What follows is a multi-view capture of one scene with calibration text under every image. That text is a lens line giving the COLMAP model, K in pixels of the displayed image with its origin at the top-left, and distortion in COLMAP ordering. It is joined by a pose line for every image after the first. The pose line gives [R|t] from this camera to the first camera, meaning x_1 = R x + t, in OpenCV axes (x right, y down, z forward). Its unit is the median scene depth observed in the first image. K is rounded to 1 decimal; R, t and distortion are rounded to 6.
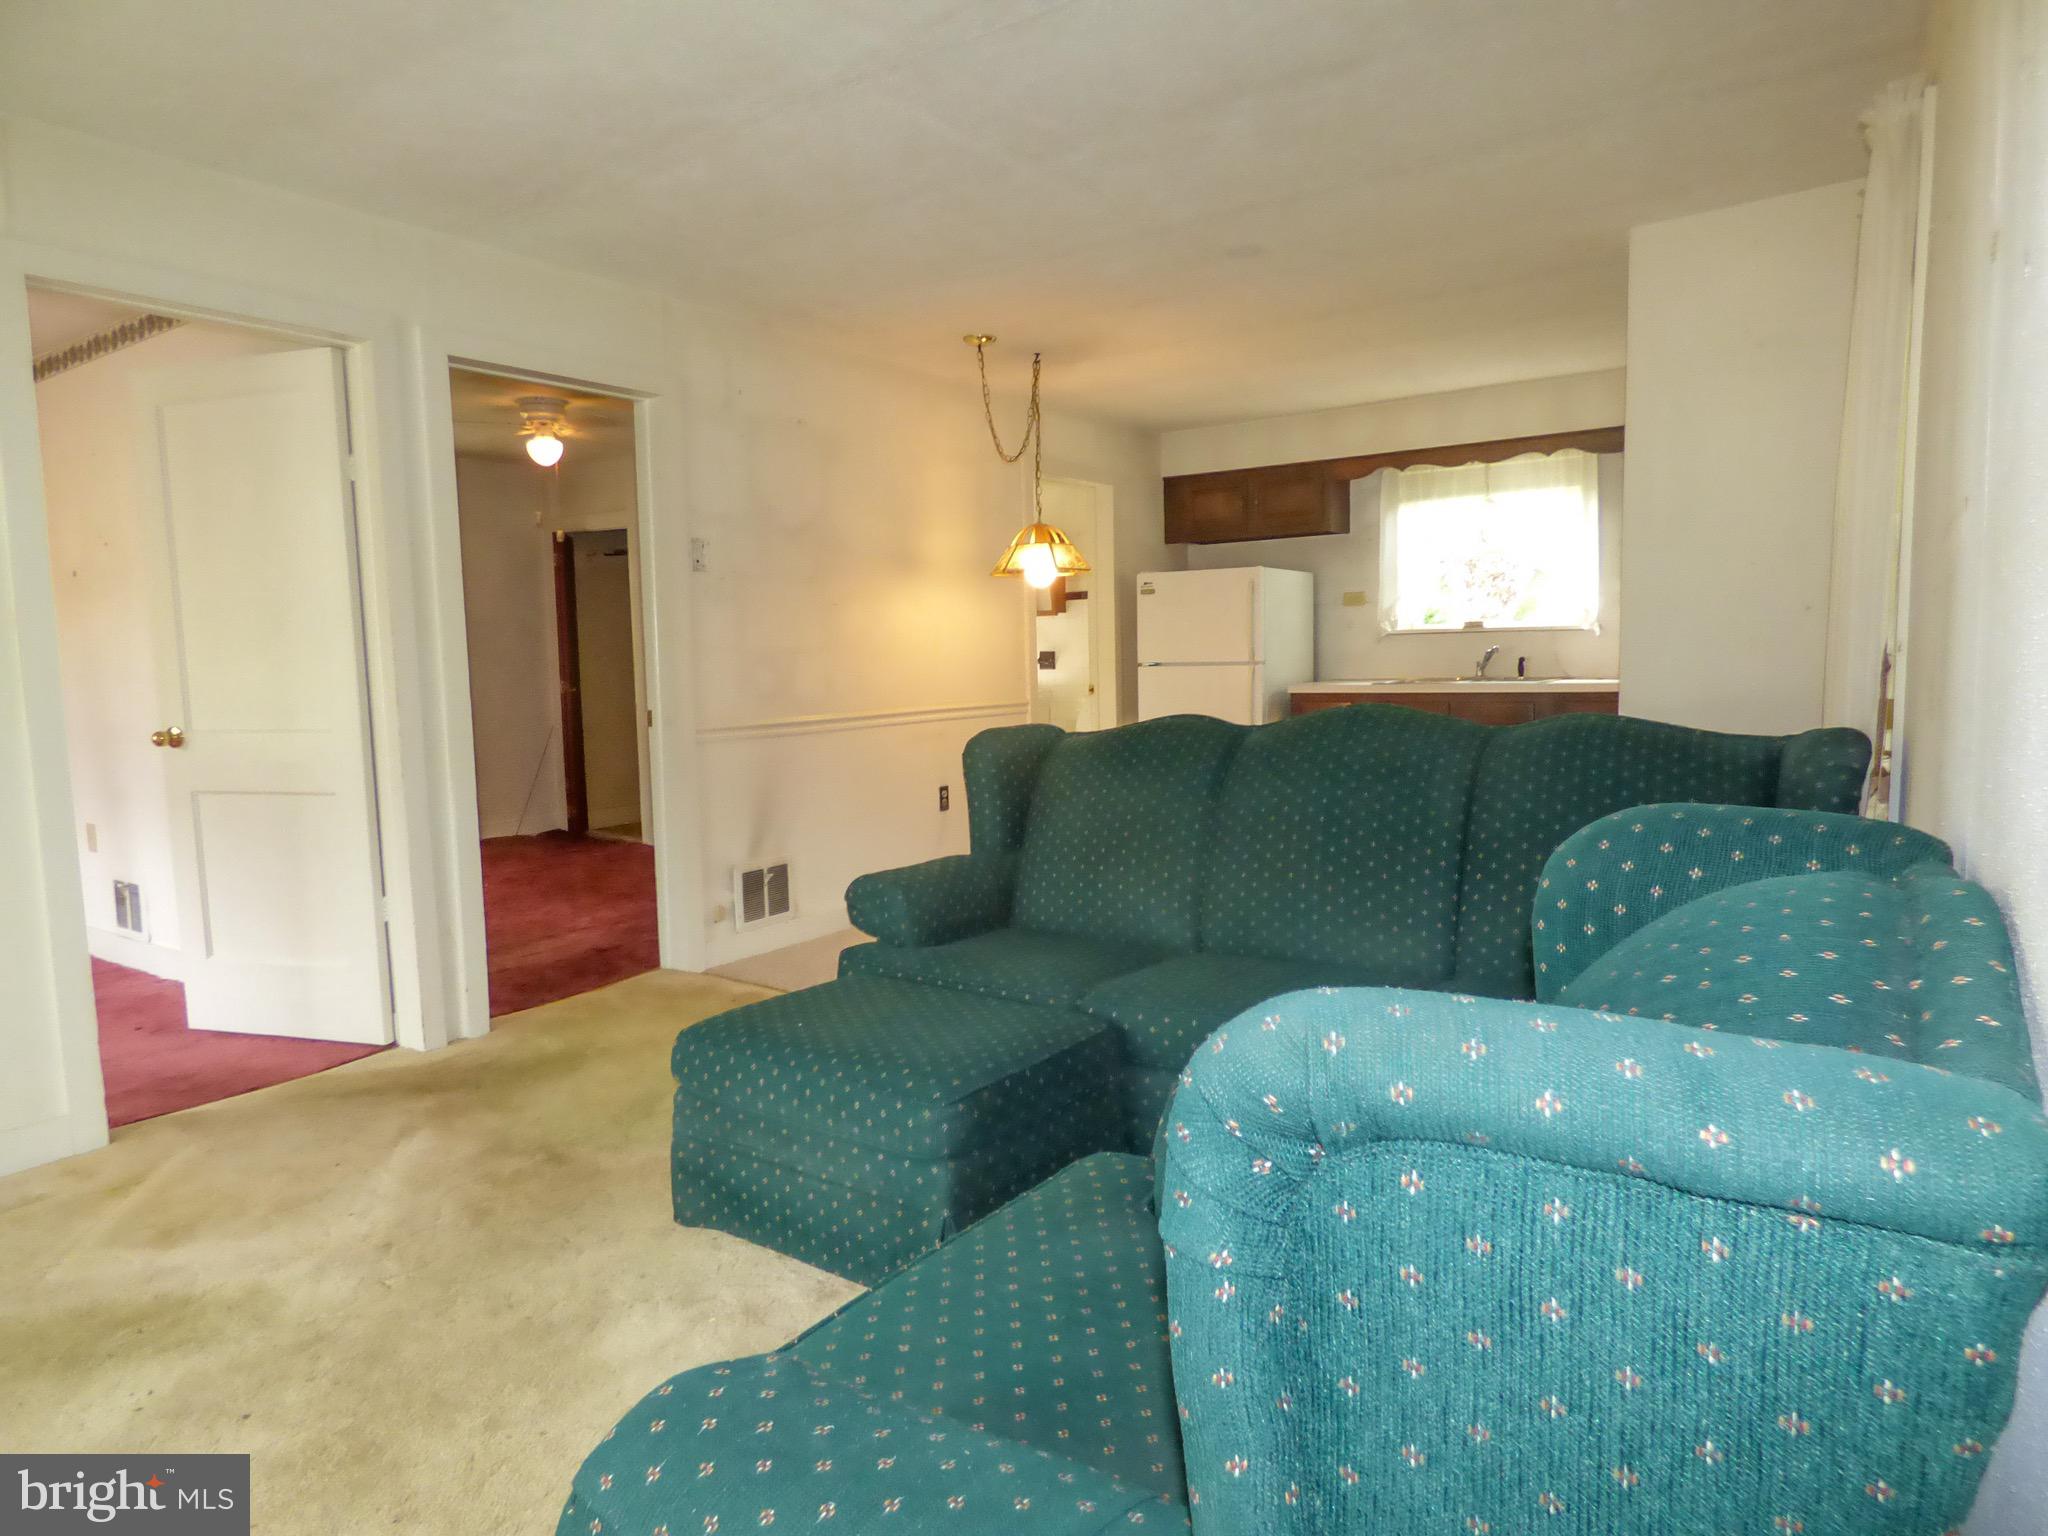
lens RADIAL K [[1224.6, 0, 1020.1], [0, 1224.6, 768.6], [0, 0, 1]] dist [-0.013700, 0.001309]
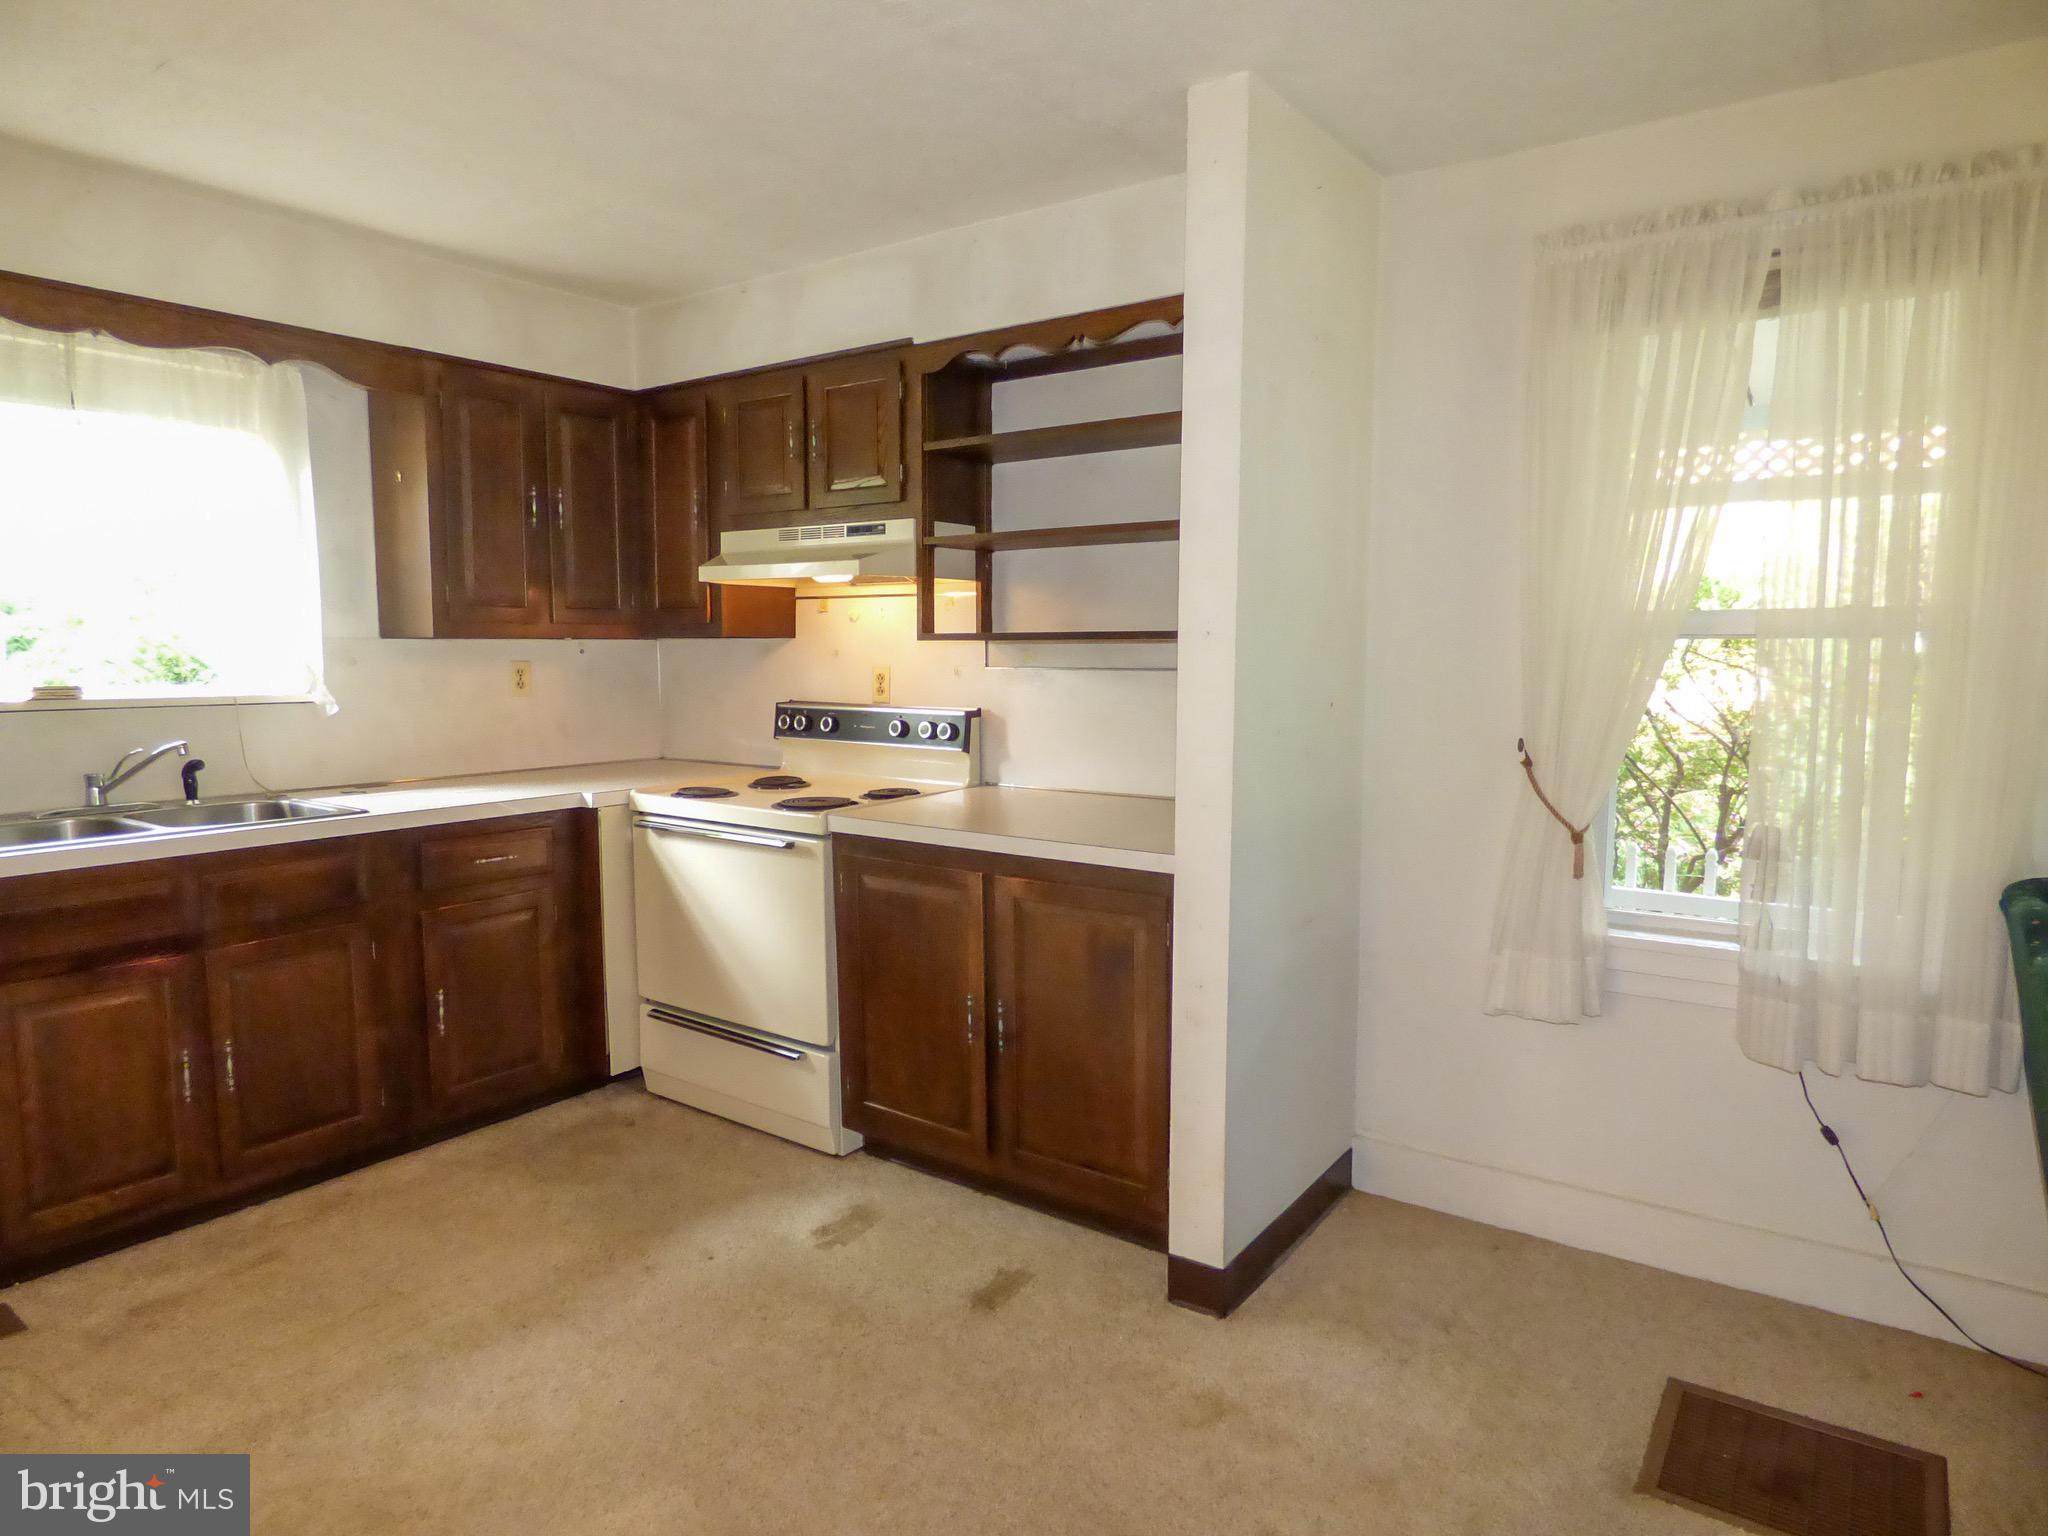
lens RADIAL K [[1224.6, 0, 1020.1], [0, 1224.6, 768.6], [0, 0, 1]] dist [-0.013700, 0.001309]
pose [[0.022247, -0.073847, 0.997021, -0.147317], [0.093613, 0.993041, 0.071463, -0.189835], [-0.995360, 0.091744, 0.029005, 1.354468]]
